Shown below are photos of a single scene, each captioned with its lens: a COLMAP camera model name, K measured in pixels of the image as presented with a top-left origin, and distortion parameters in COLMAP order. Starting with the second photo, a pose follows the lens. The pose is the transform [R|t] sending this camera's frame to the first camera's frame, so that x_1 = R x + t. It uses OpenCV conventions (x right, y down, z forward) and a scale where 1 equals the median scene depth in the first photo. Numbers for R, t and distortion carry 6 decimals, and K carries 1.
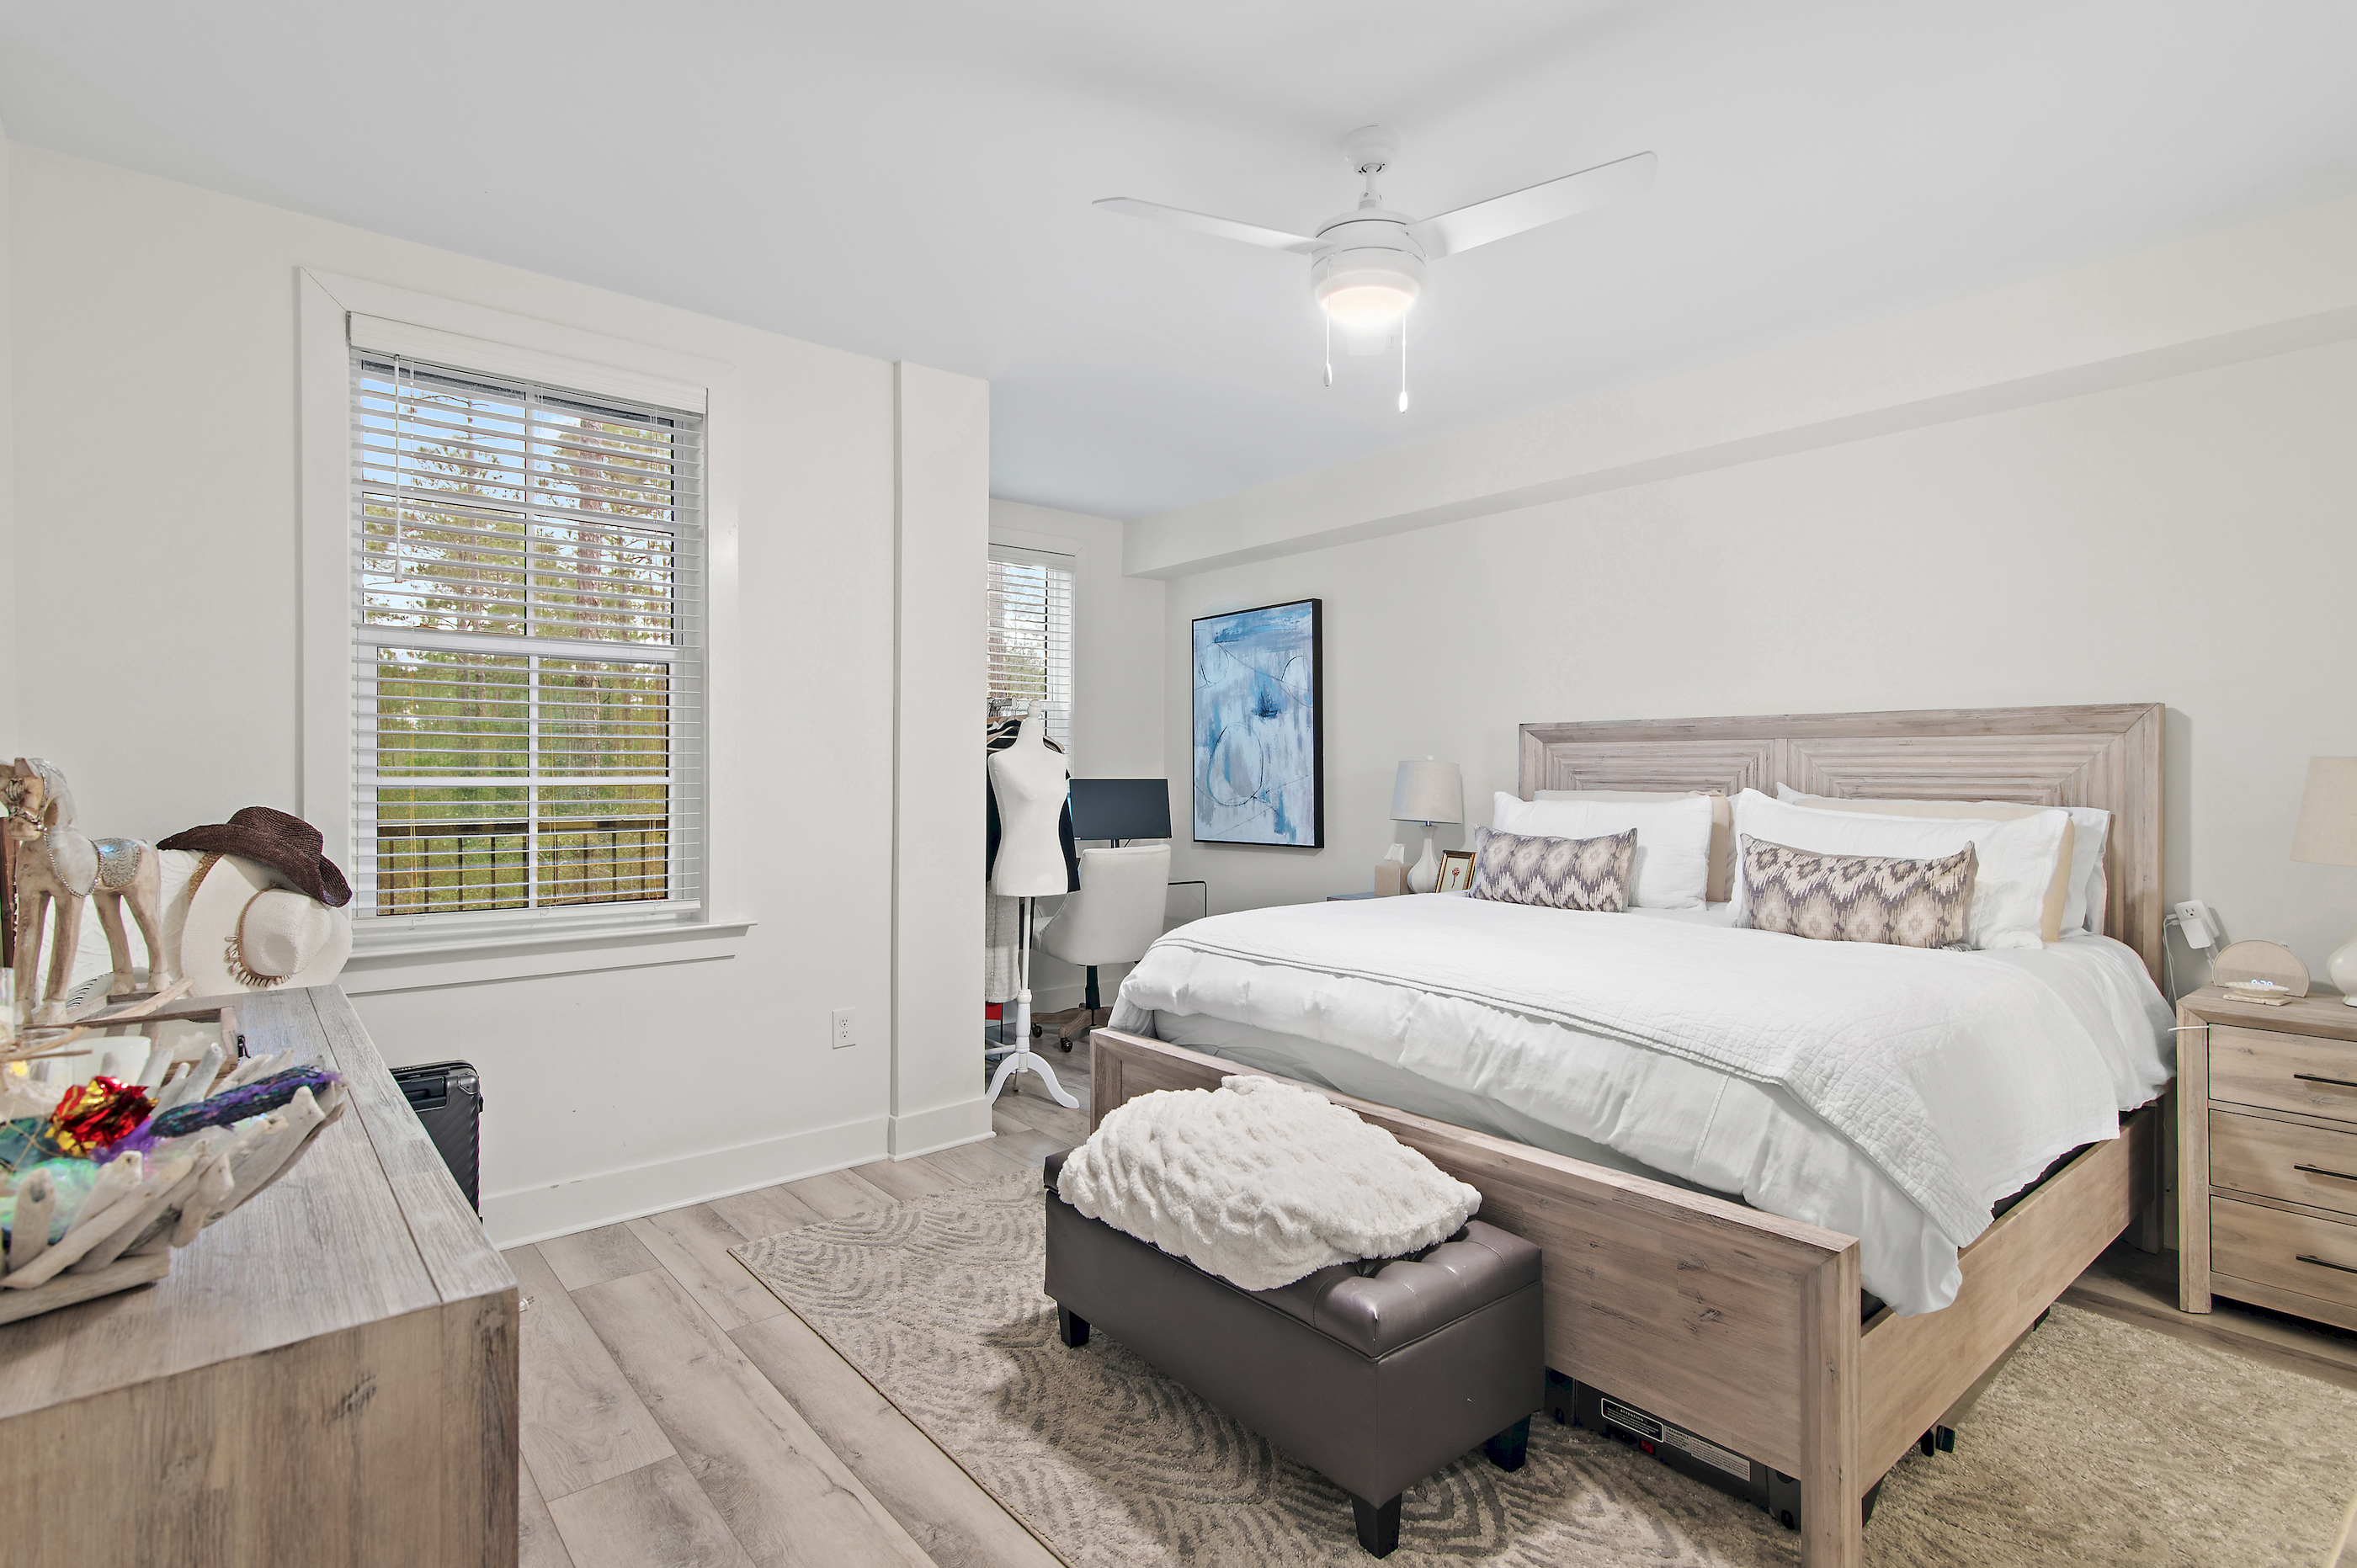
lens RADIAL K [[1157.8, 0, 1171.2], [0, 1157.8, 791.1], [0, 0, 1]] dist [0.013393, 0.000656]
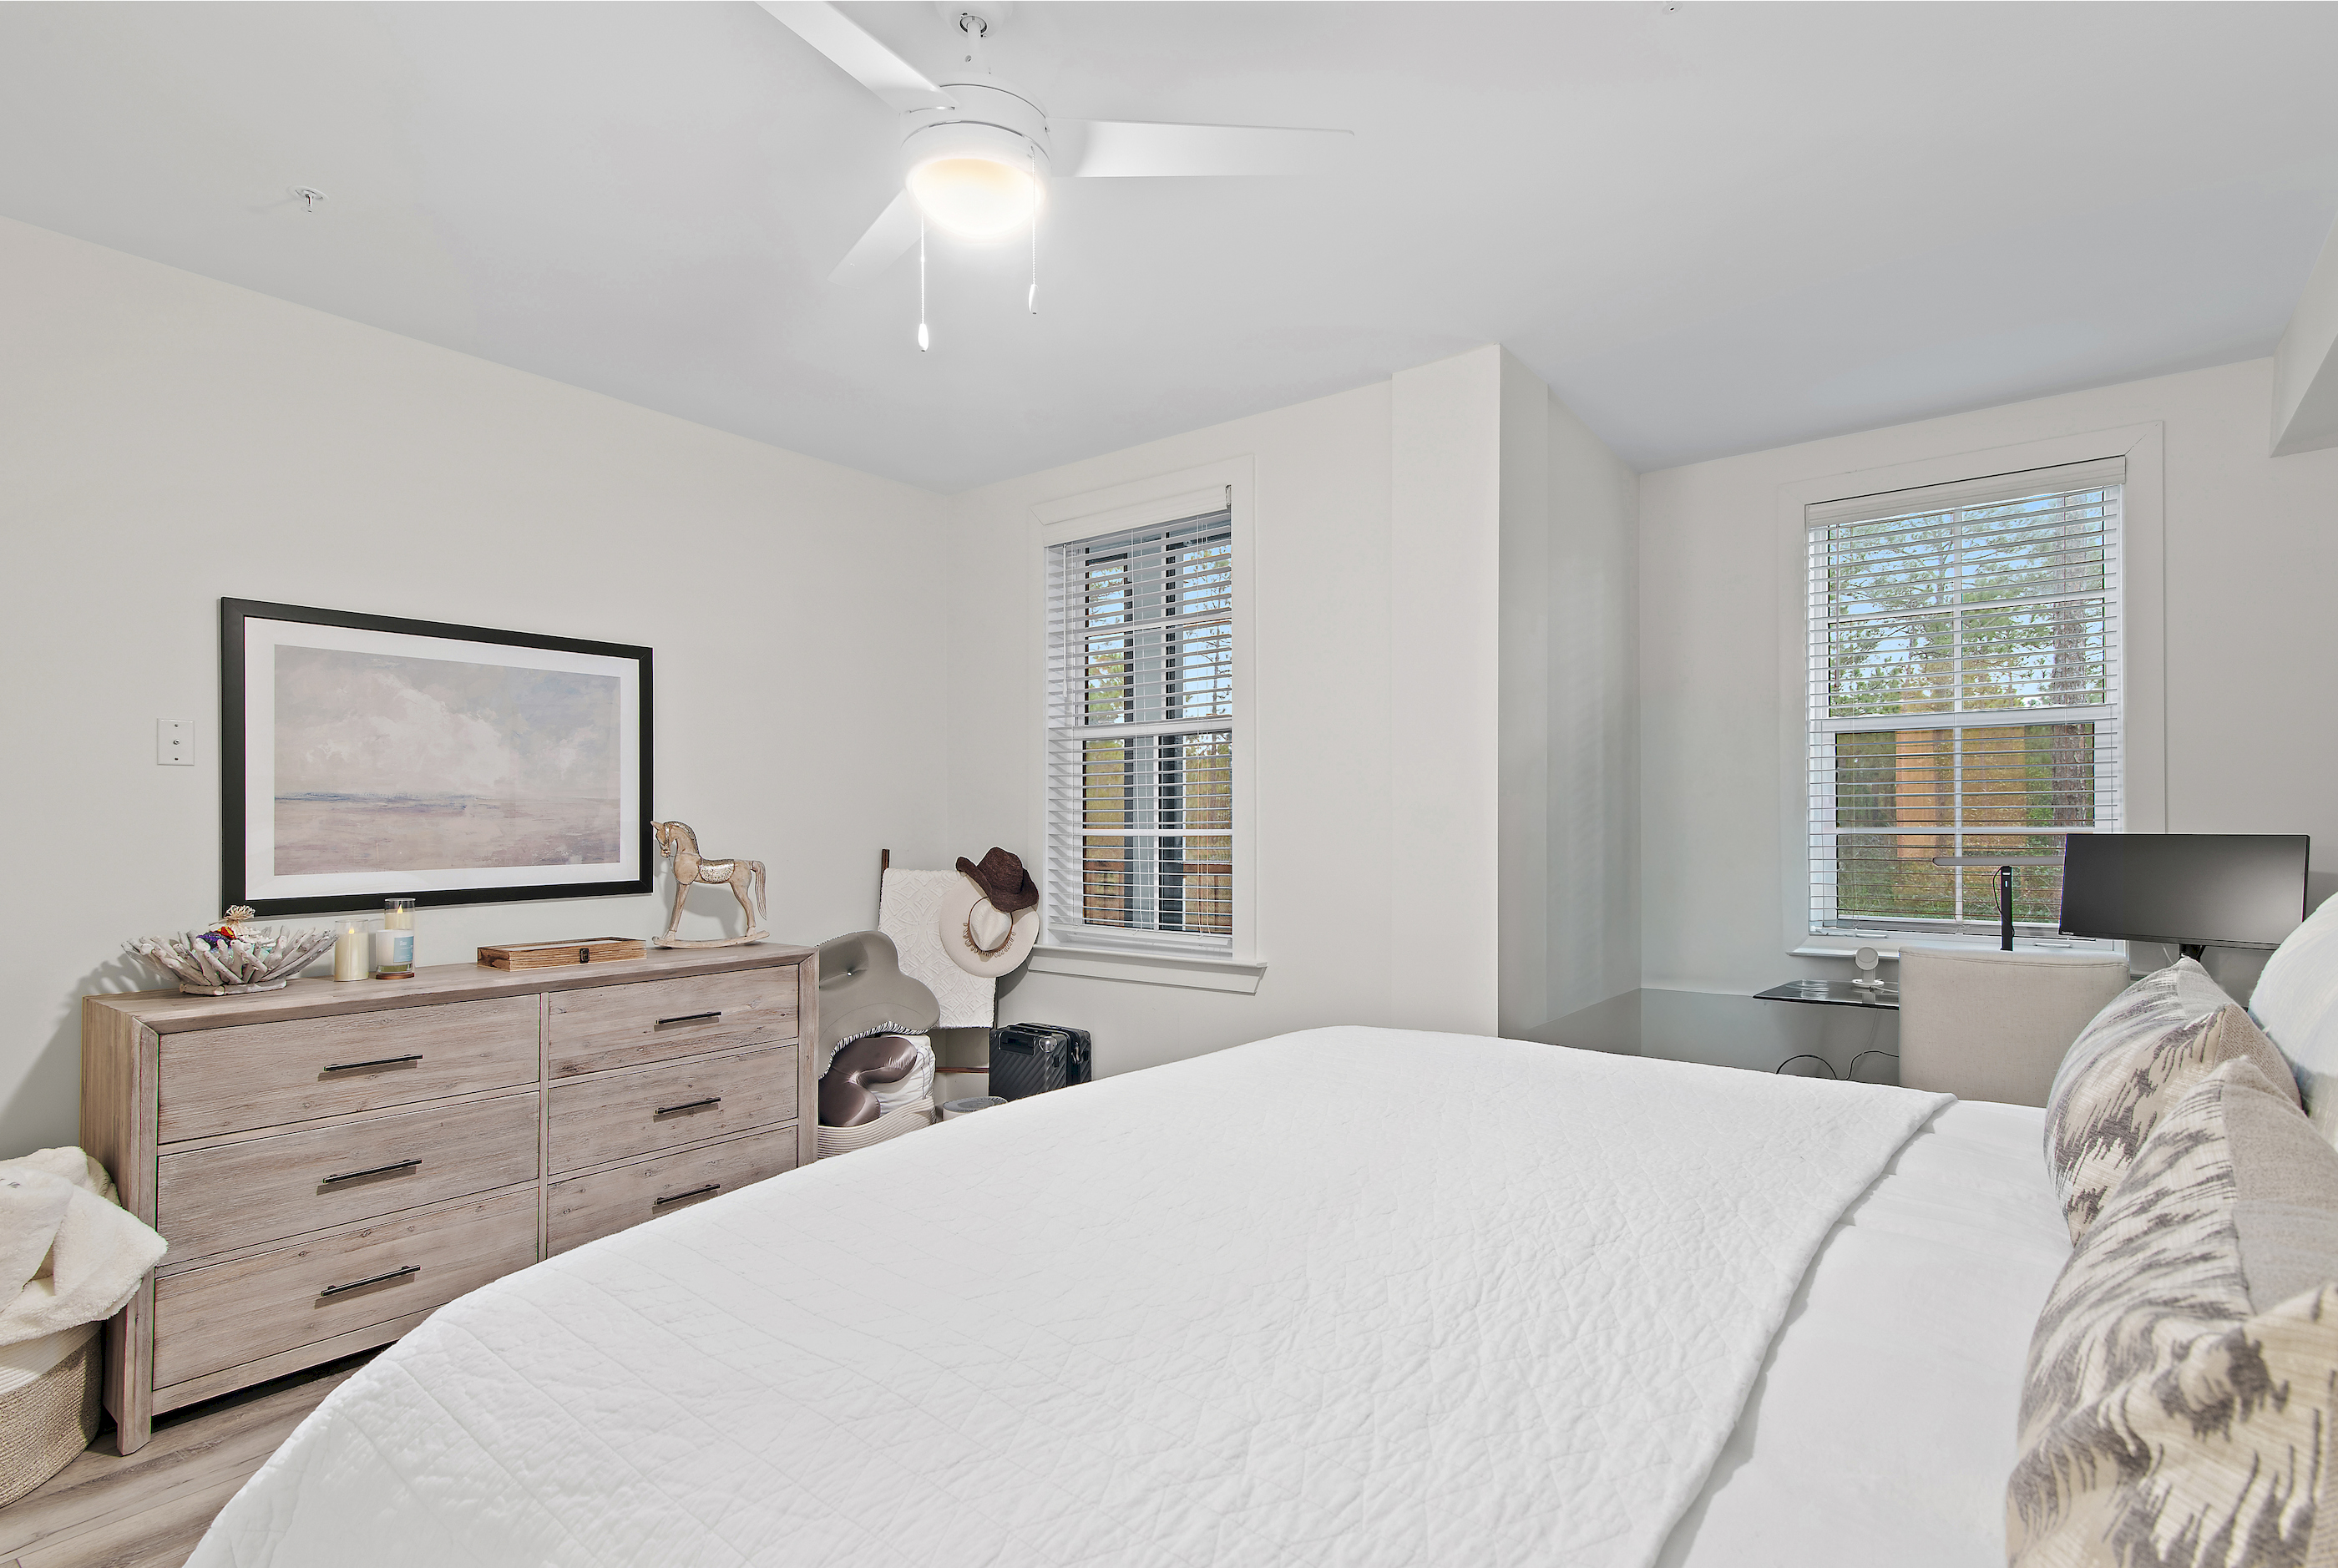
lens RADIAL K [[1120.9, 0, 1172.5], [0, 1120.9, 817.5], [0, 0, 1]] dist [-0.000478, -0.000060]
pose [[0.209418, -0.005097, -0.977813, 0.693199], [-0.011793, 0.999901, -0.007737, -0.015783], [0.977755, 0.013152, 0.209338, 0.762008]]
